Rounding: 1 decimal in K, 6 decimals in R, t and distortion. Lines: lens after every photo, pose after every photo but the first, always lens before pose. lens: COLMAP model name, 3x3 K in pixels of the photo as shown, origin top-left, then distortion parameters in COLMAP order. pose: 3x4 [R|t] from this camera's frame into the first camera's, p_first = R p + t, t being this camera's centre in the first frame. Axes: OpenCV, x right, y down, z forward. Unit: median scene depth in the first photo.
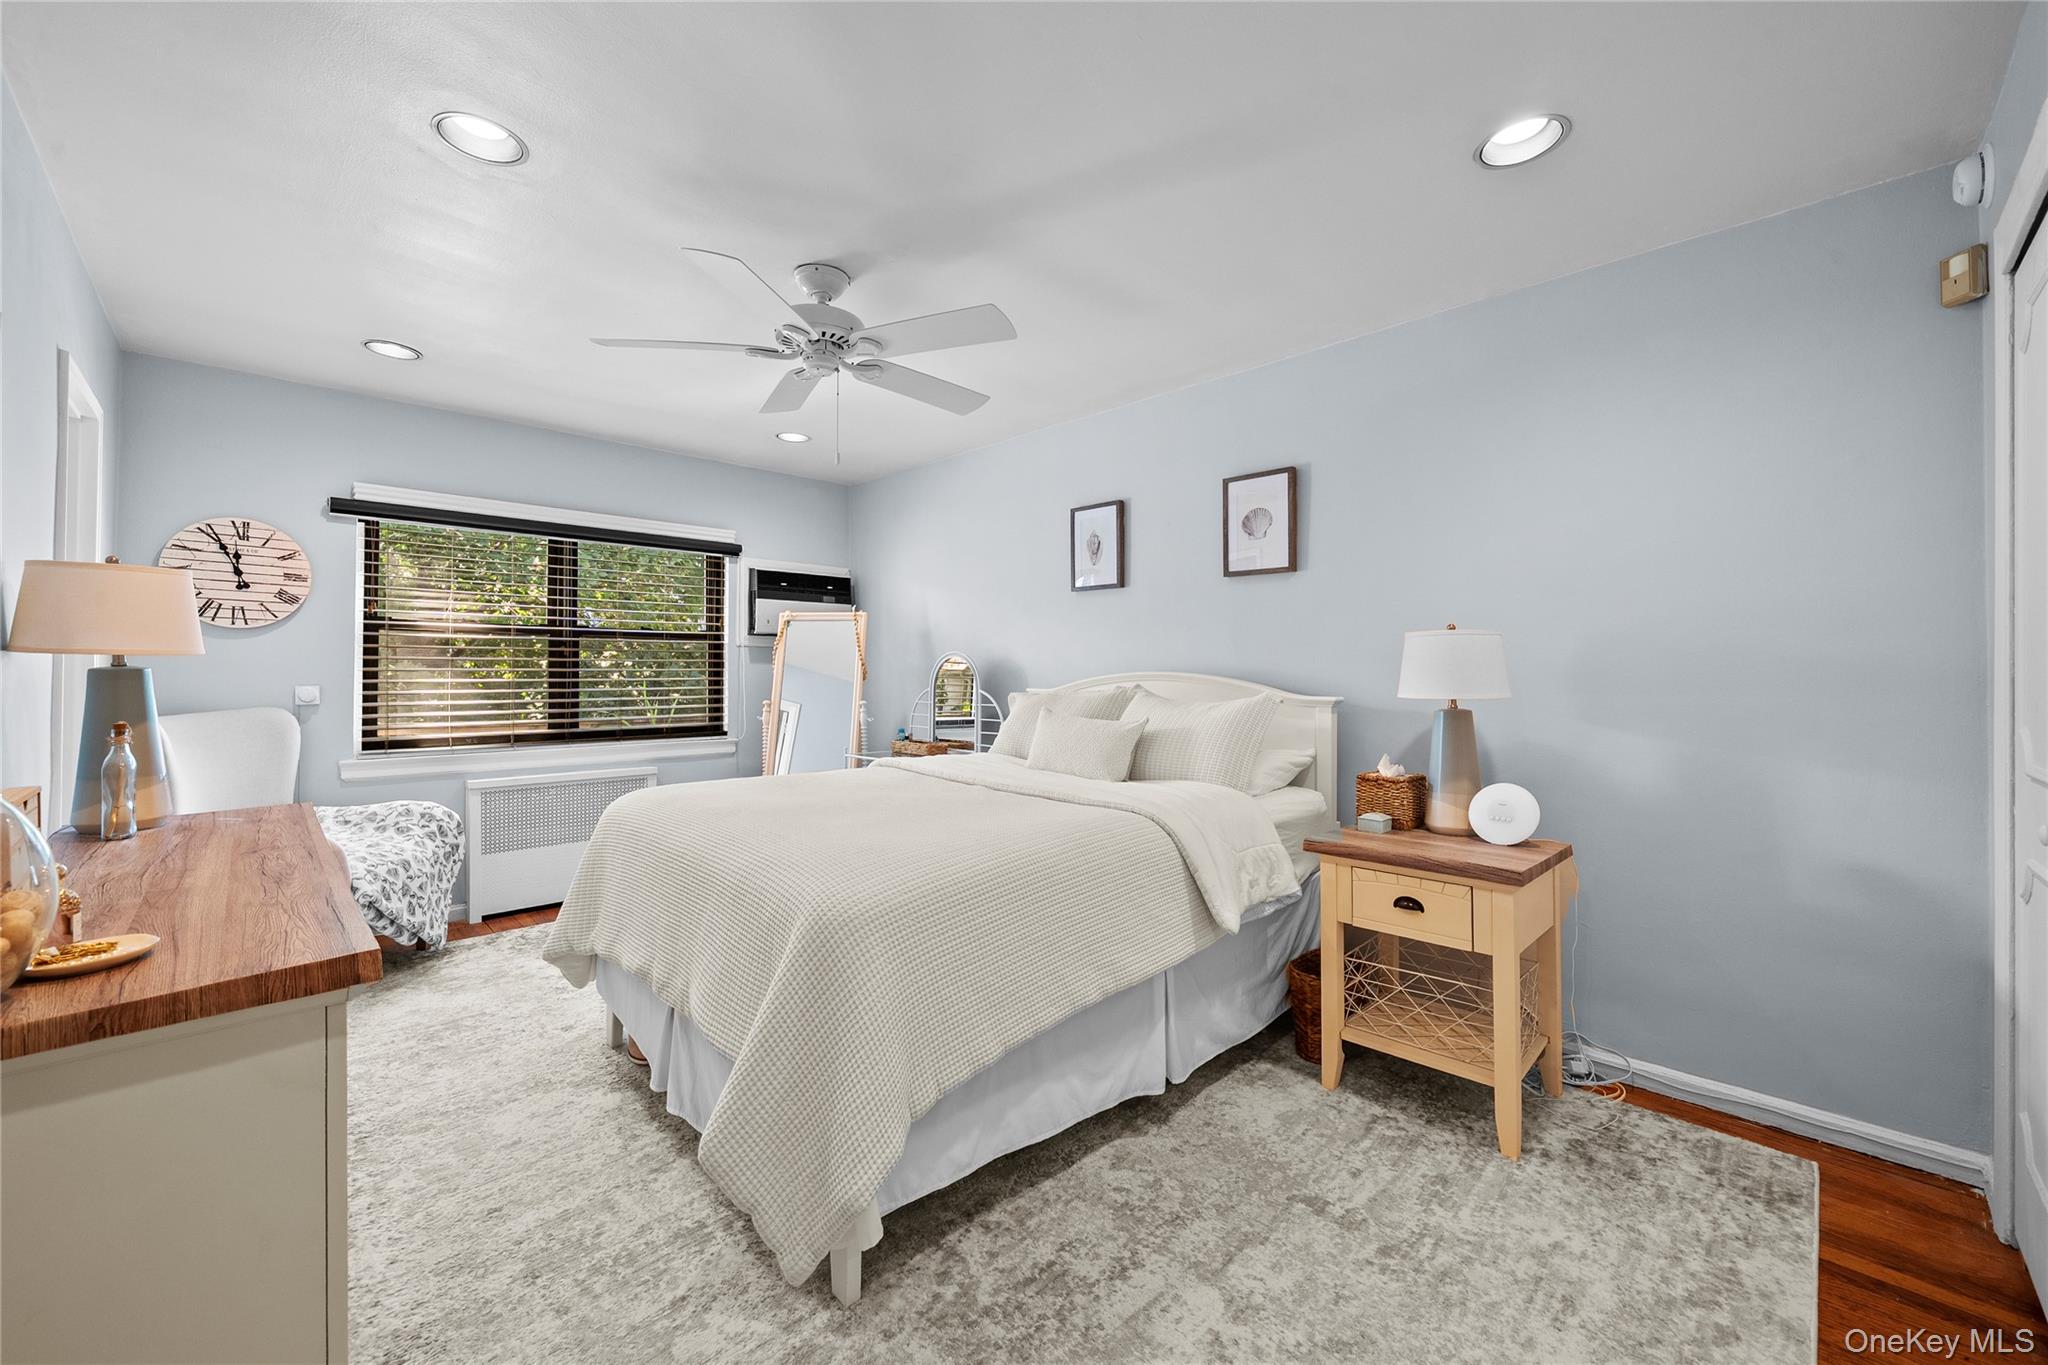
lens RADIAL K [[778.2, 0, 1008.8], [0, 778.2, 678.3], [0, 0, 1]] dist [-0.000832, -0.000308]
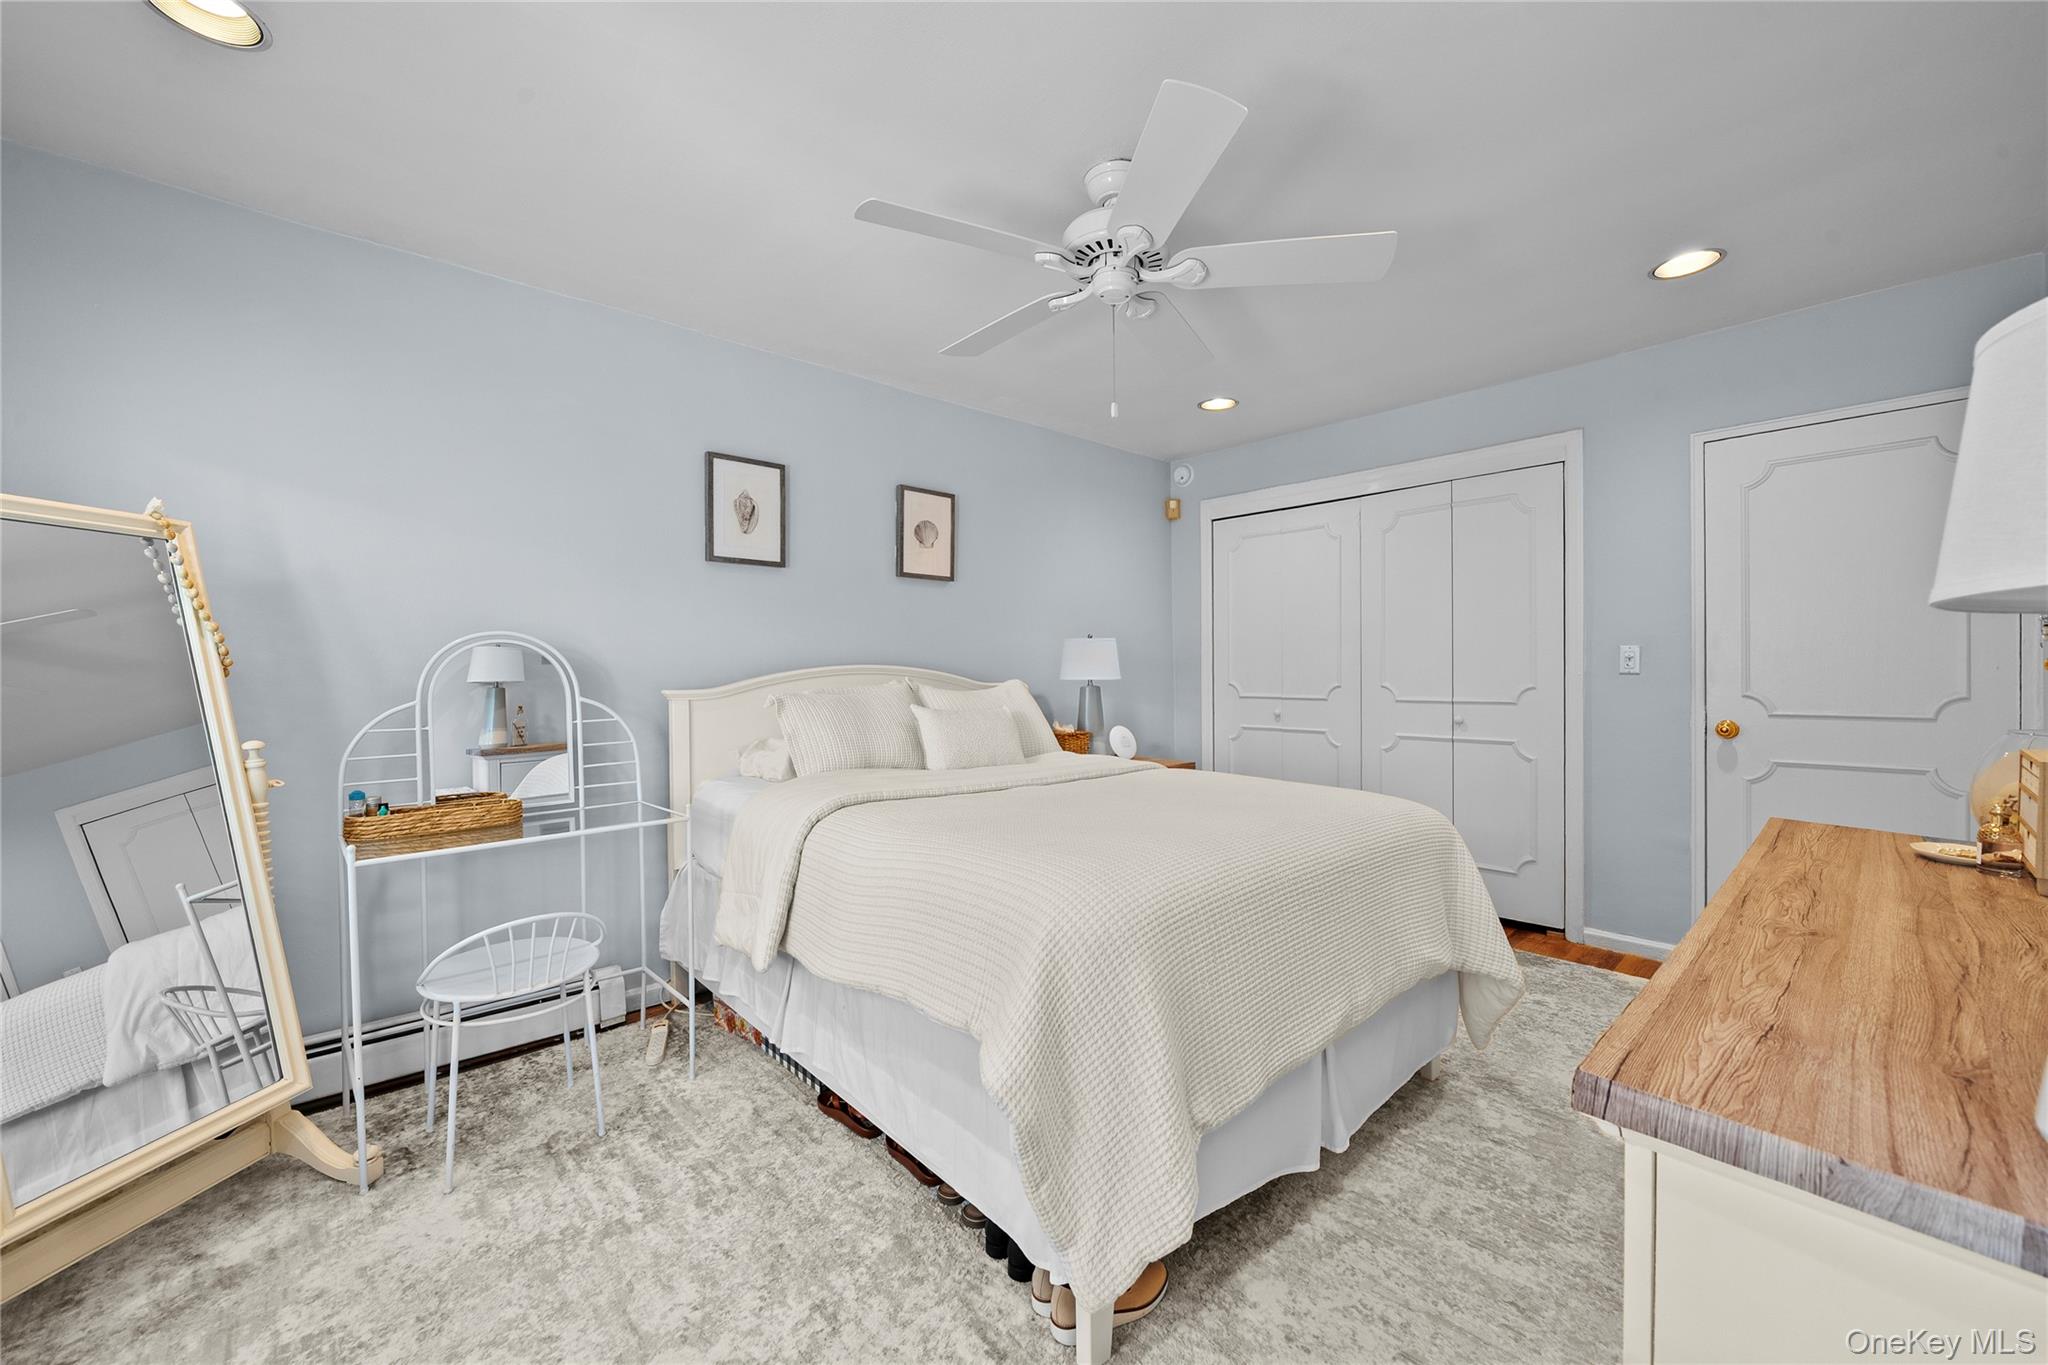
lens RADIAL K [[749.7, 0, 1018.5], [0, 749.7, 712.0], [0, 0, 1]] dist [-0.019207, -0.000004]
pose [[0.070230, -0.065216, 0.995397, -0.756823], [0.015617, 0.997810, 0.064272, -0.008071], [-0.997409, 0.011032, 0.071095, 0.772064]]
